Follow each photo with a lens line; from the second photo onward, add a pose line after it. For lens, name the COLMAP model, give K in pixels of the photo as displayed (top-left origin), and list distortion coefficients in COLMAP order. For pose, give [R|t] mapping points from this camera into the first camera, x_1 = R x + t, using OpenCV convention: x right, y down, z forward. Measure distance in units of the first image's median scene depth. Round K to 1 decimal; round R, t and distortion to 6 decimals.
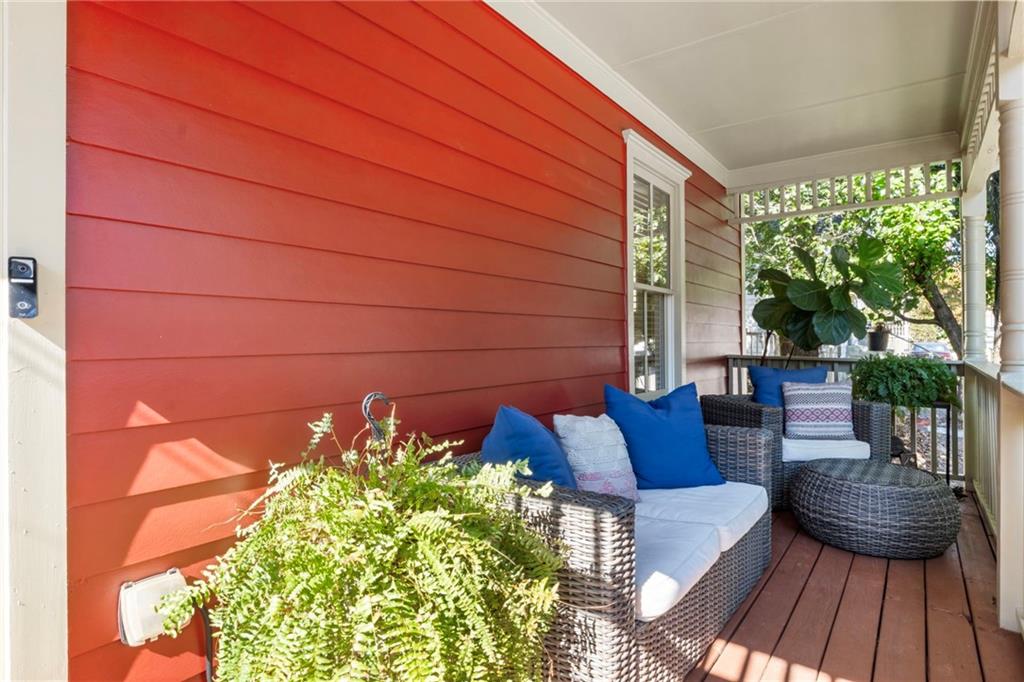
lens RADIAL K [[510.8, 0, 511.9], [0, 510.8, 340.5], [0, 0, 1]] dist [-0.002365, -0.000834]
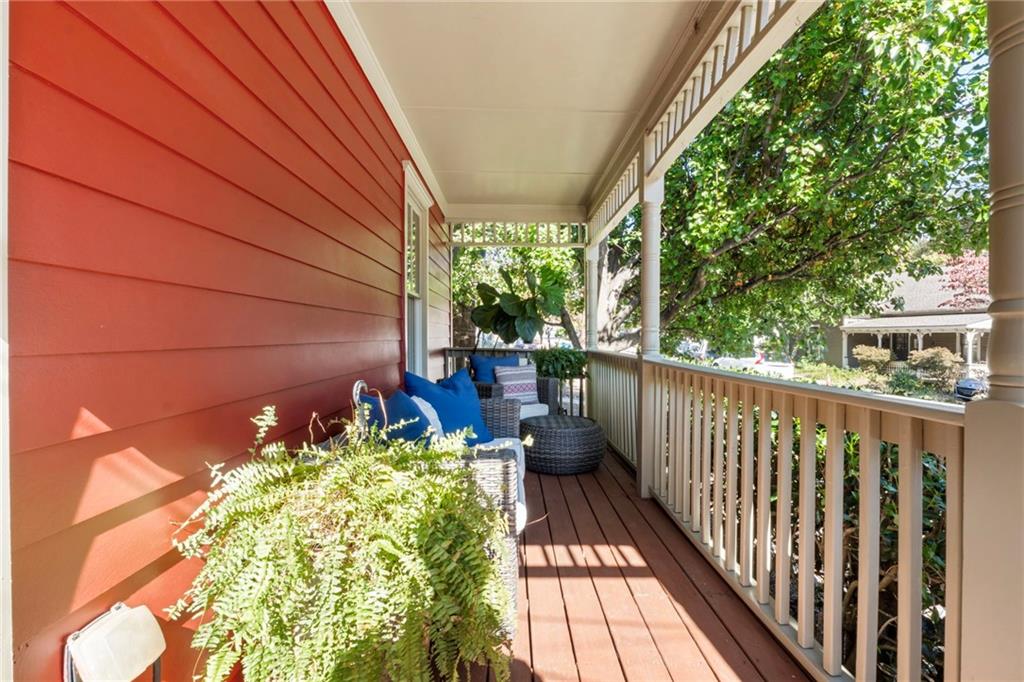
lens RADIAL K [[433.9, 0, 511.8], [0, 433.9, 340.2], [0, 0, 1]] dist [0.001265, 0.000024]
pose [[0.817364, -0.000335, 0.576122, -0.128133], [-0.005013, 0.999958, 0.007693, 0.001248], [-0.576100, -0.009176, 0.817327, 0.010737]]
